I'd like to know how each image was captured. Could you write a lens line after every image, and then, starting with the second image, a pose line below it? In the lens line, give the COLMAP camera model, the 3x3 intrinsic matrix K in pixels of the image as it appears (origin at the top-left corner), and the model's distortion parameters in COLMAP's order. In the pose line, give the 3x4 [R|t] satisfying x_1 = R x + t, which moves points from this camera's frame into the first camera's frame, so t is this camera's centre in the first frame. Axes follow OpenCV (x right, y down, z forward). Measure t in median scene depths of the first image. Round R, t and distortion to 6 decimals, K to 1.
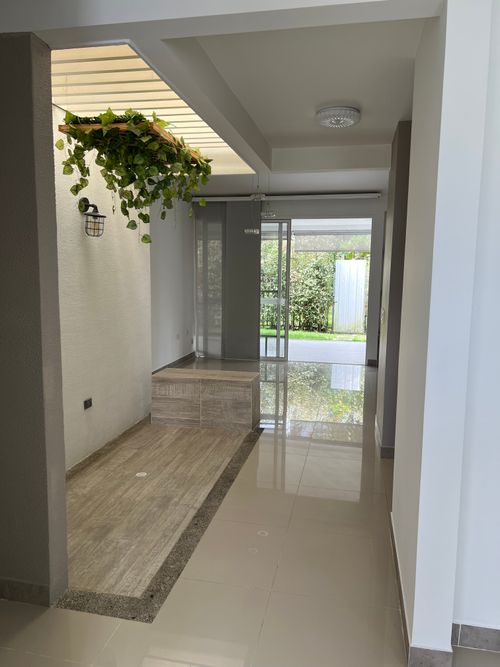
lens RADIAL K [[500.3, 0, 248.2], [0, 500.3, 332.7], [0, 0, 1]] dist [0.035926, -0.045936]
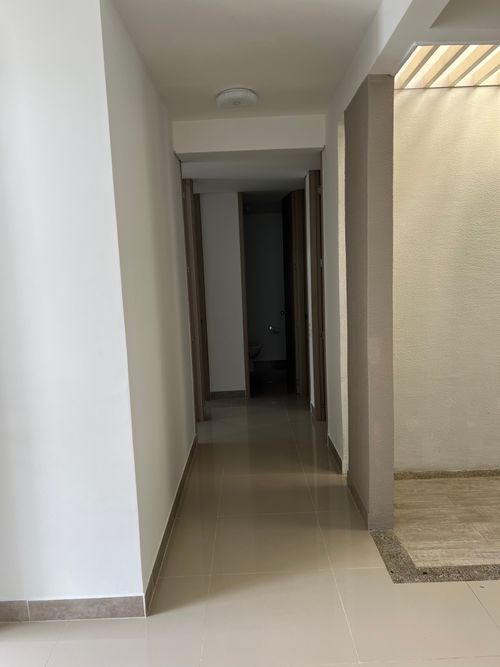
lens RADIAL K [[500.3, 0, 248.9], [0, 500.3, 334.4], [0, 0, 1]] dist [0.035926, -0.045936]
pose [[0.196964, 0.091972, -0.976087, 0.675449], [-0.078894, 0.993848, 0.077726, -0.012516], [0.977231, 0.061699, 0.203009, 0.397241]]
